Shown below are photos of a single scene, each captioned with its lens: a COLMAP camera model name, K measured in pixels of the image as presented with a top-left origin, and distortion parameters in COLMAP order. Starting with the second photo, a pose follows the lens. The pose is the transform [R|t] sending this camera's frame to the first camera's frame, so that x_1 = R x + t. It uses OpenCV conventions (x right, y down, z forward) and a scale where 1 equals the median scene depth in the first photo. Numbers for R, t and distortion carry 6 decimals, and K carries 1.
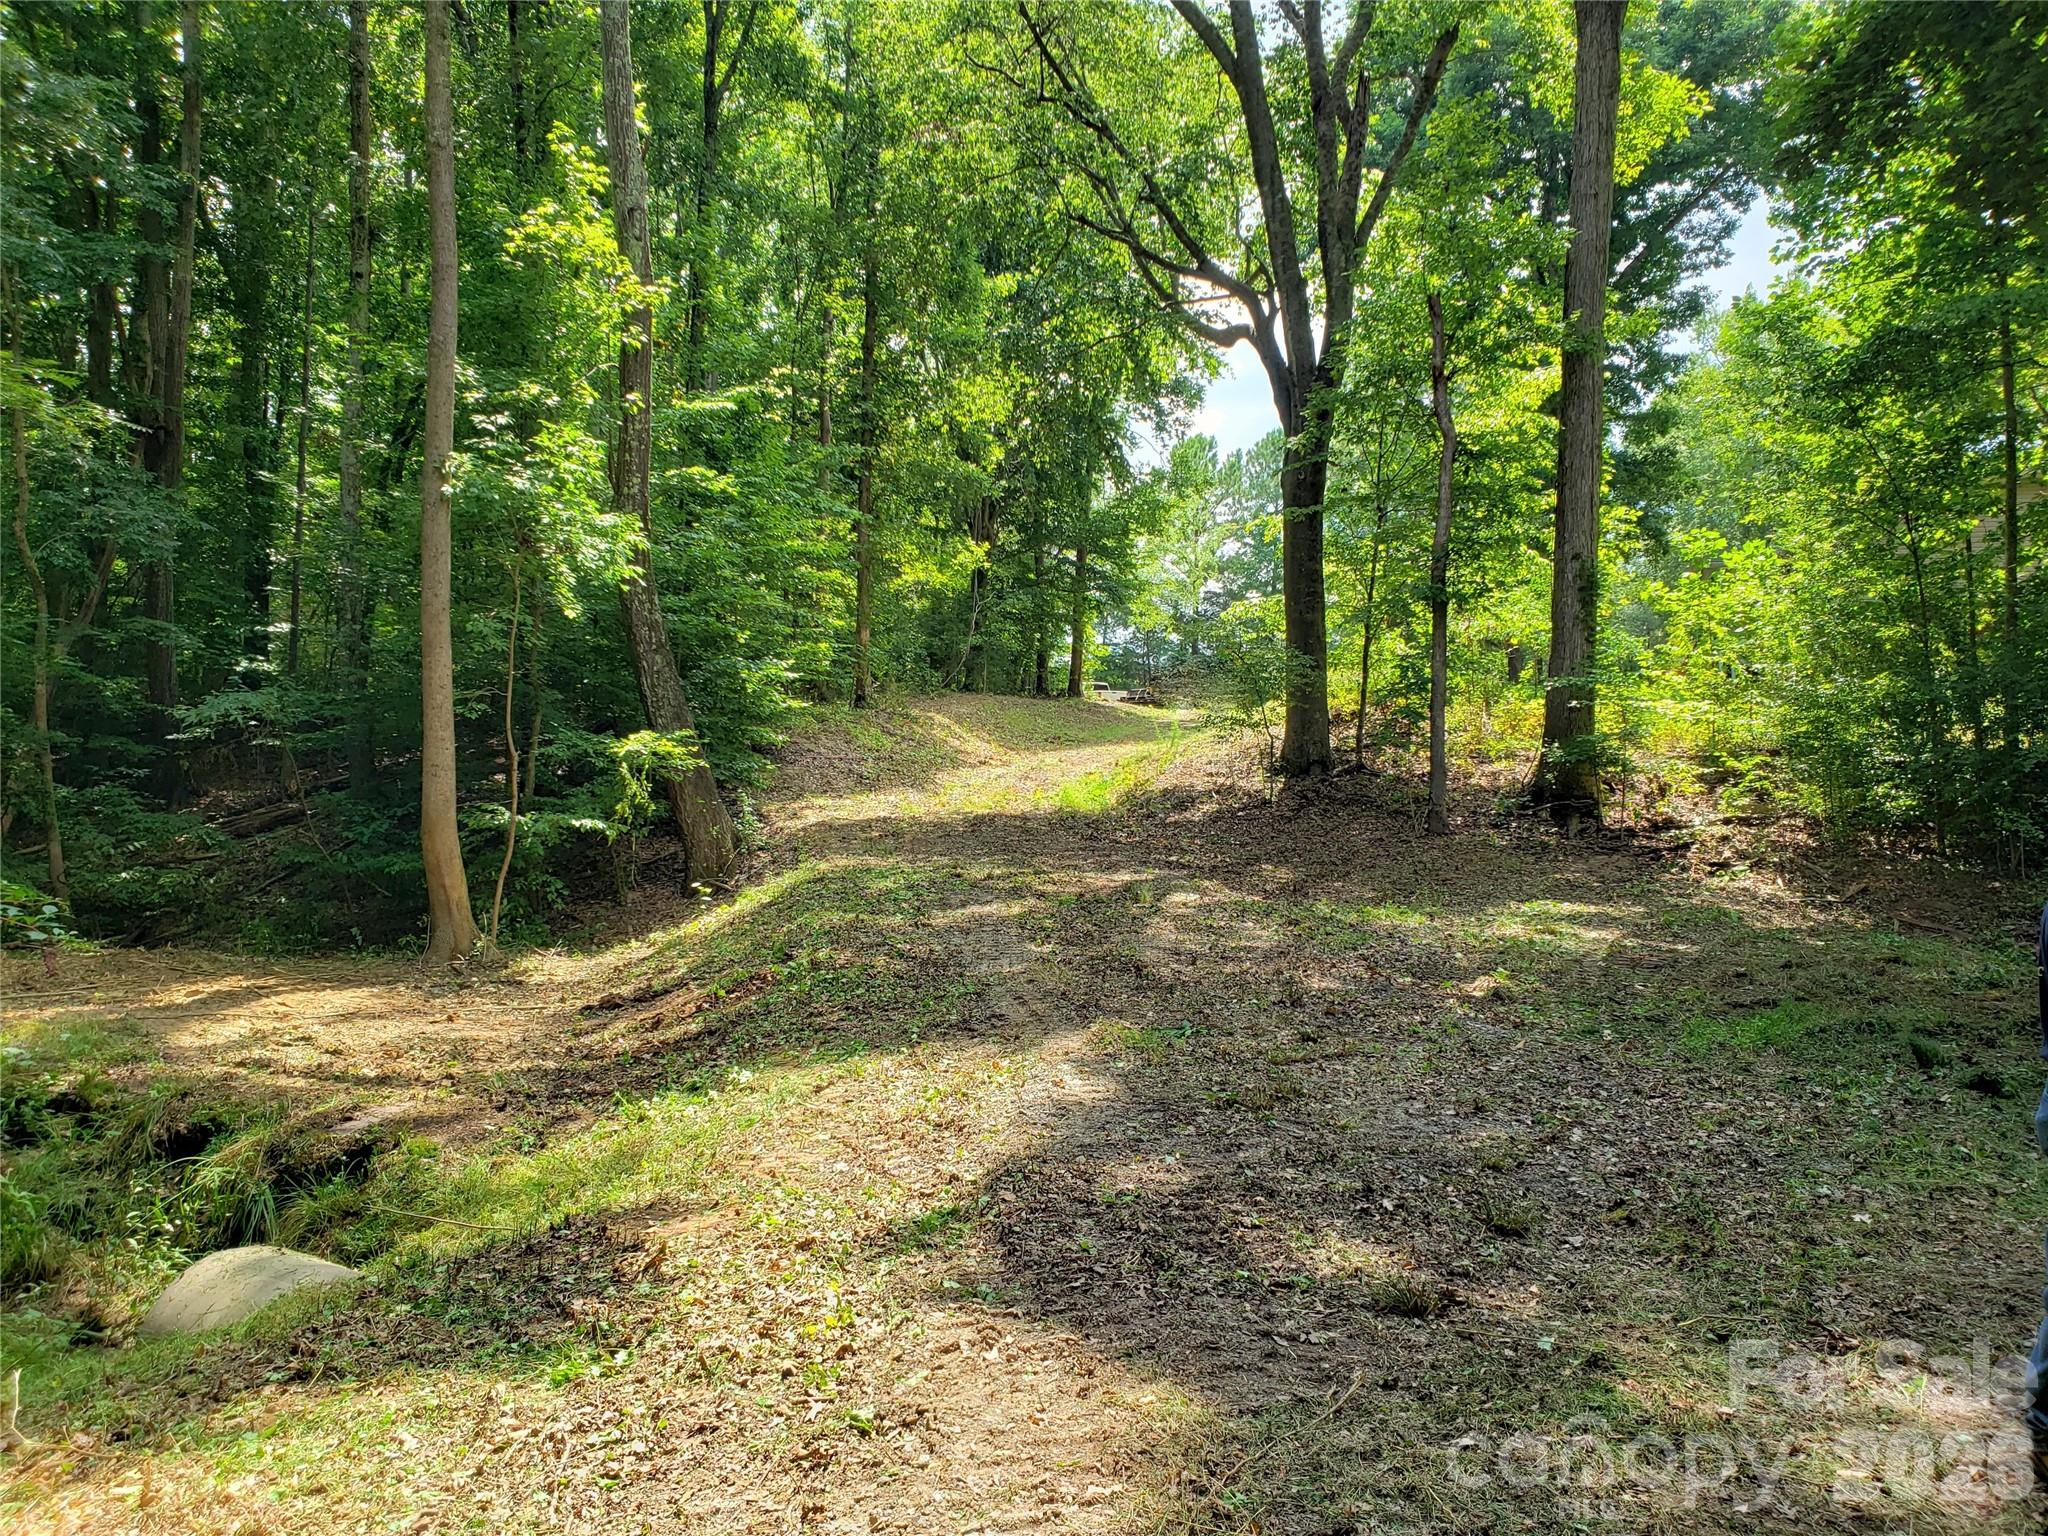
lens RADIAL K [[1670.6, 0, 1024.0], [0, 1670.6, 768.0], [0, 0, 1]] dist [0.050069, 0.011209]
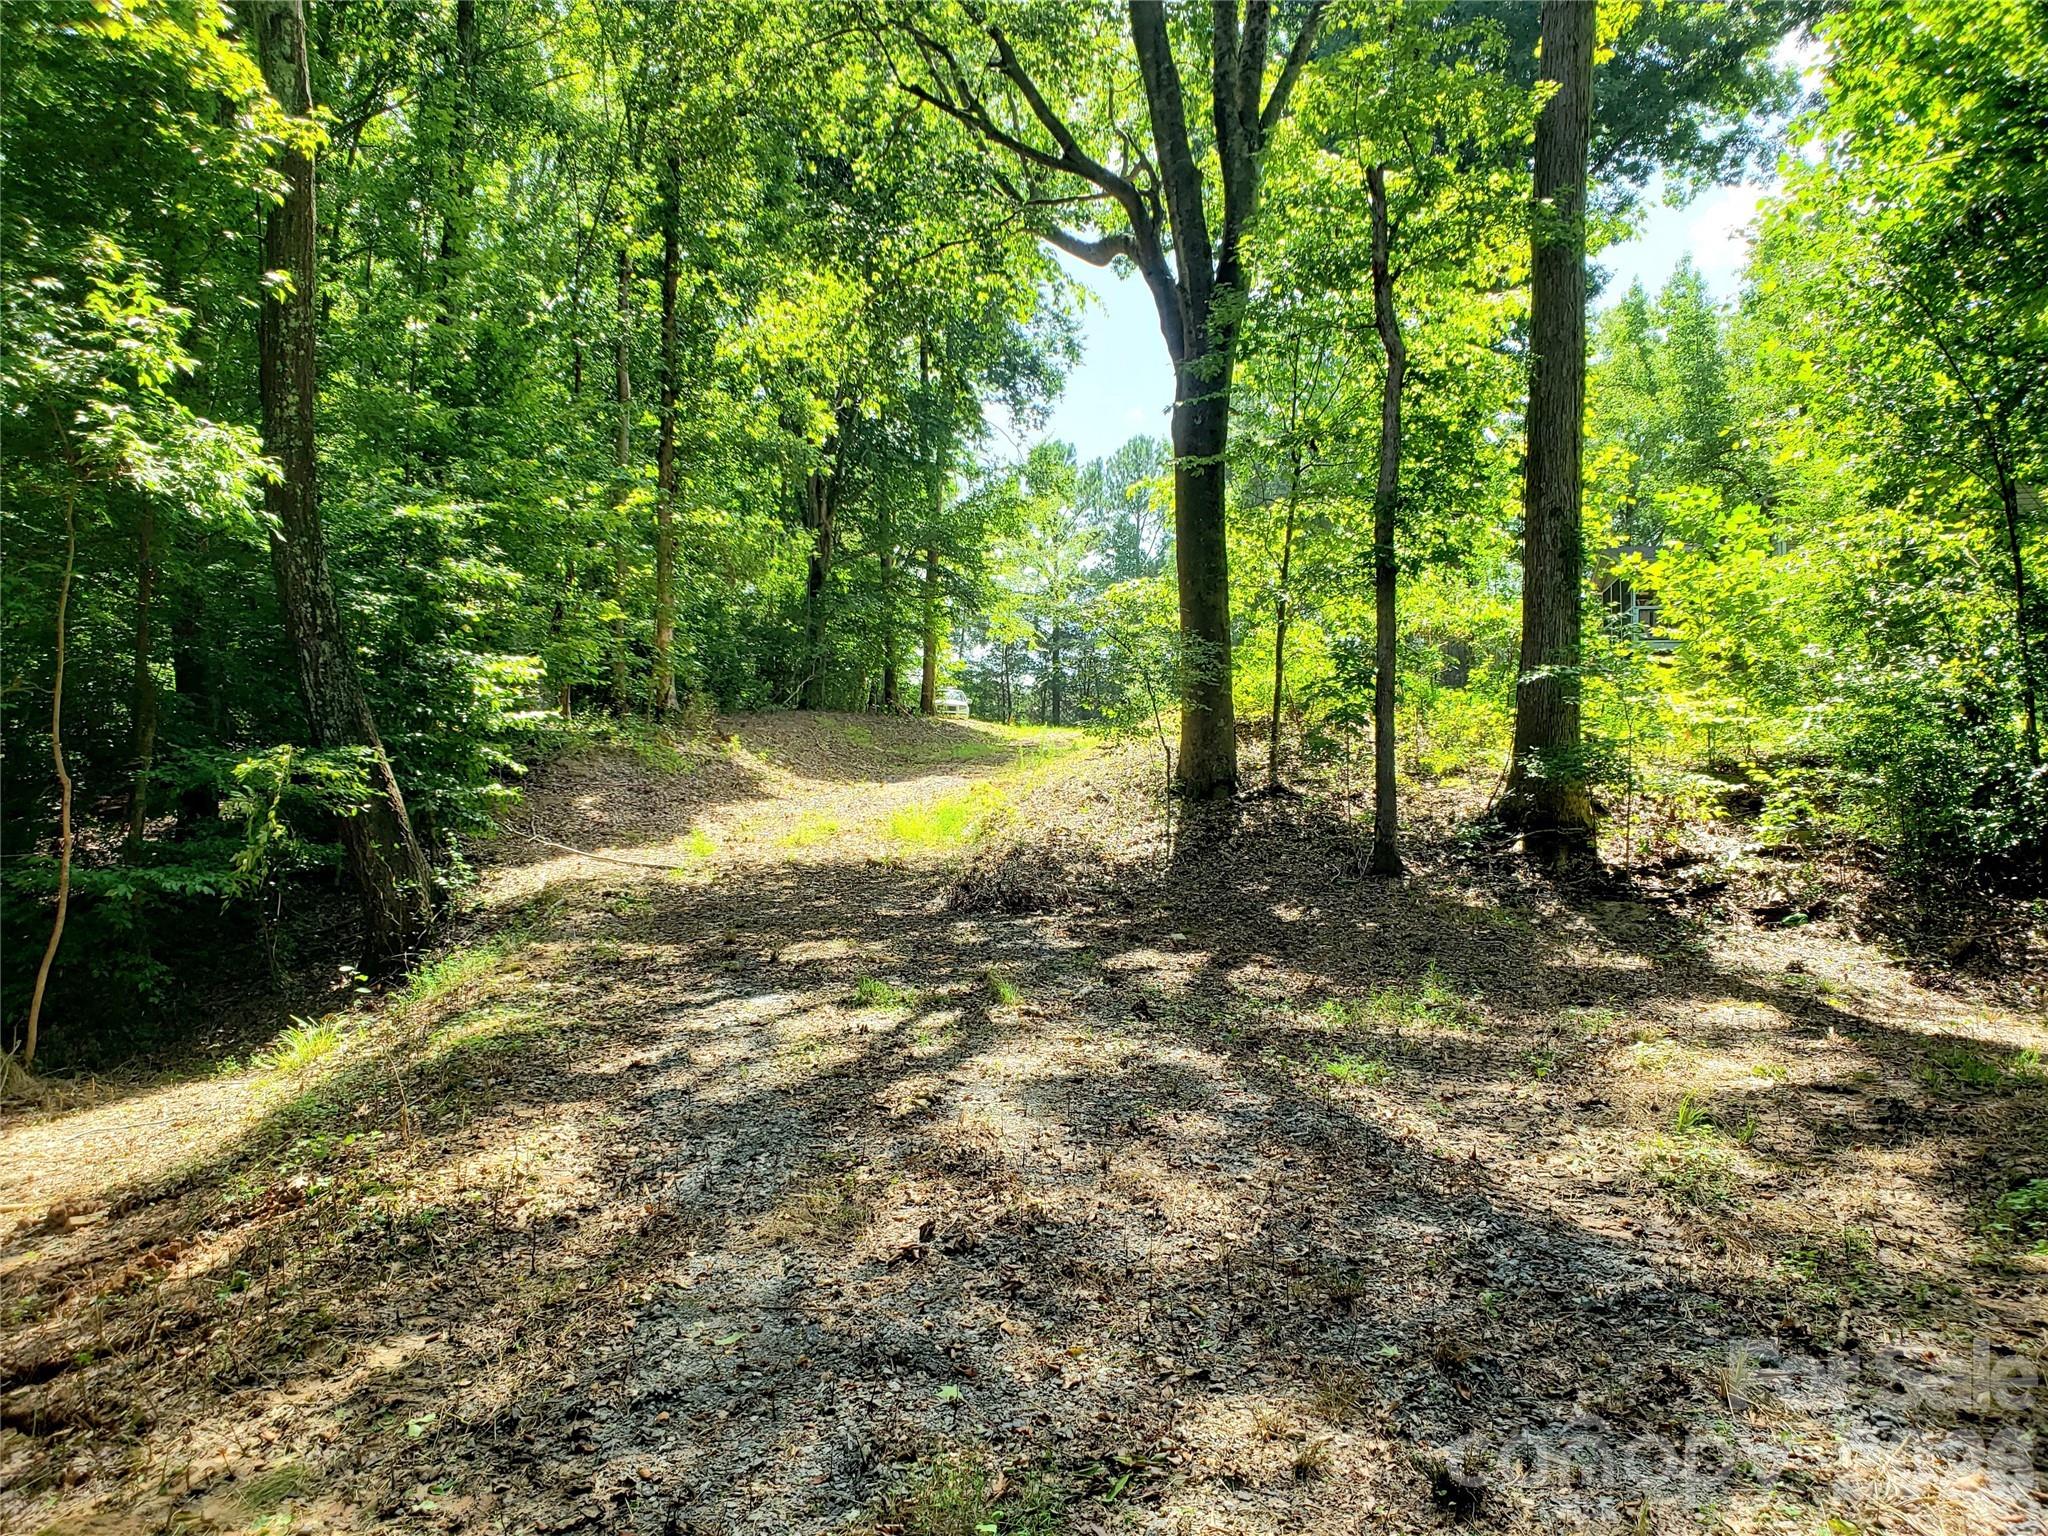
lens RADIAL K [[1670.6, 0, 1024.0], [0, 1670.6, 768.0], [0, 0, 1]] dist [0.050069, 0.011209]
pose [[0.996443, -0.009564, 0.083724, 0.015986], [0.010880, 0.999824, -0.015276, 0.000826], [-0.083563, 0.016133, 0.996372, 0.219078]]
